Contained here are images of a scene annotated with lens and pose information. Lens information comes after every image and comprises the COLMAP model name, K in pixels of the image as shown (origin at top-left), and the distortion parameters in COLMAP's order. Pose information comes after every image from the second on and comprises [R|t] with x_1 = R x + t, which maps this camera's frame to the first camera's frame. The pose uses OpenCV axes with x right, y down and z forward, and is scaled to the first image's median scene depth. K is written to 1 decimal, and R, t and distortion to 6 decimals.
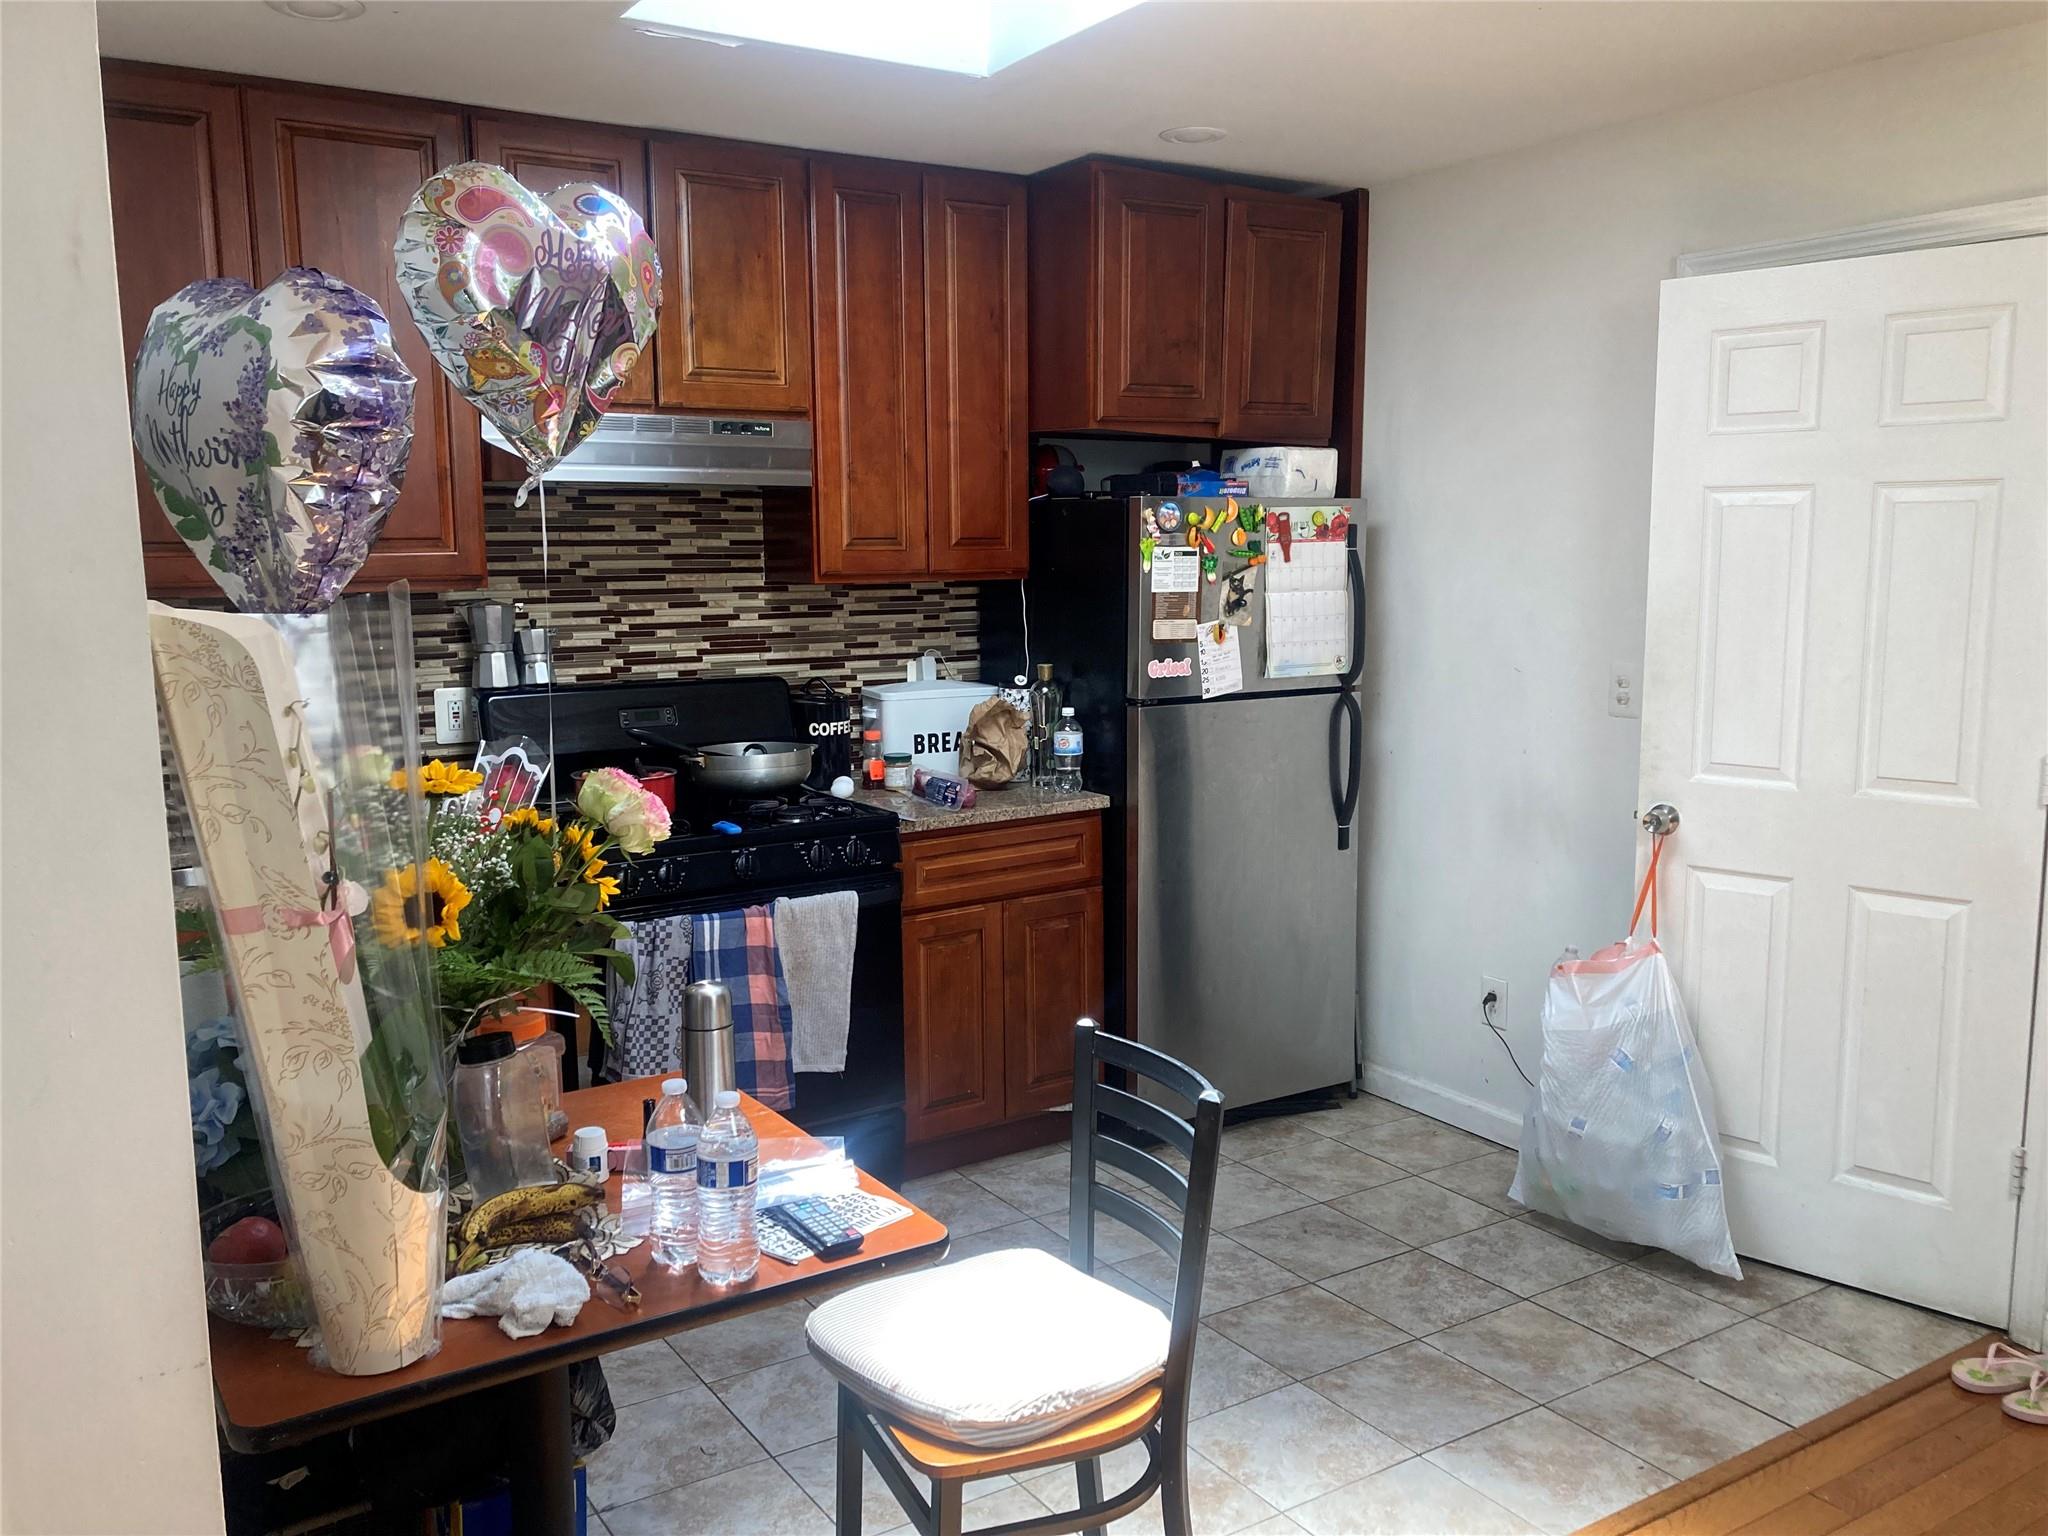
lens RADIAL K [[1688.9, 0, 1023.6], [0, 1688.9, 763.1], [0, 0, 1]] dist [0.015029, -0.004726]
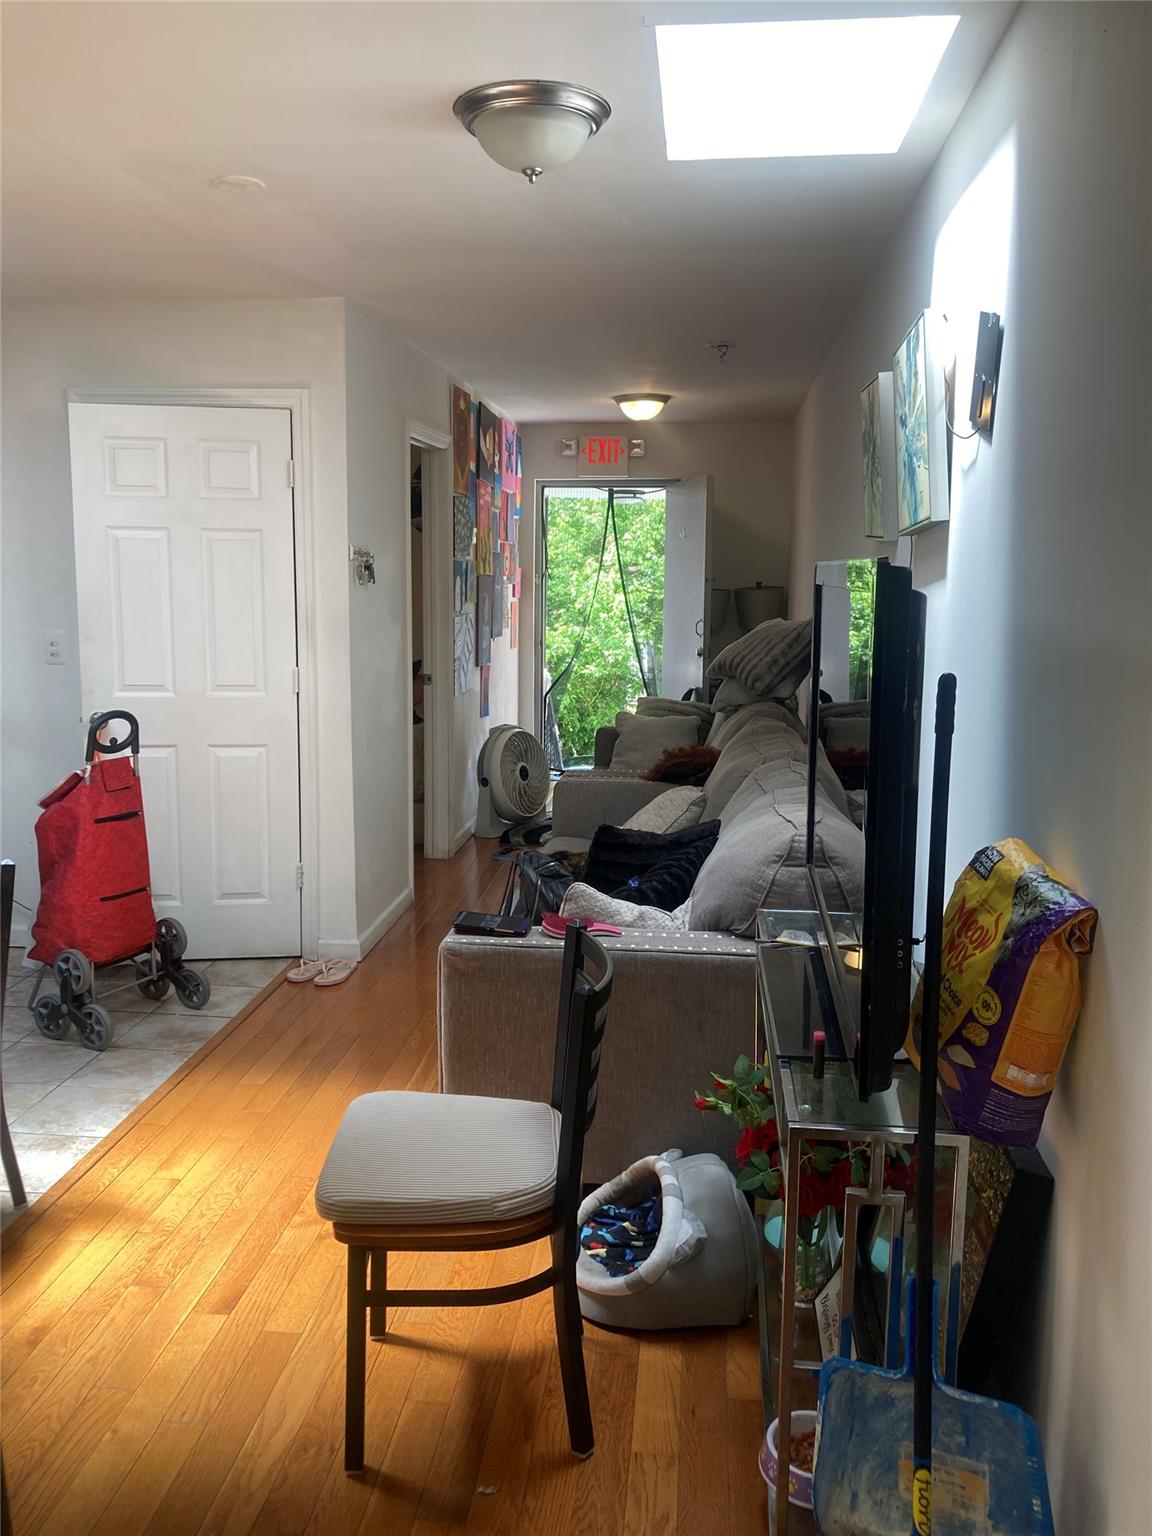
lens RADIAL K [[1266.7, 0, 576.7], [0, 1266.7, 766.7], [0, 0, 1]] dist [0.015029, -0.004726]
pose [[0.613578, -0.097444, 0.783598, -0.378176], [0.085289, 0.994729, 0.056916, 0.053827], [-0.785014, 0.031910, 0.618655, -0.193478]]
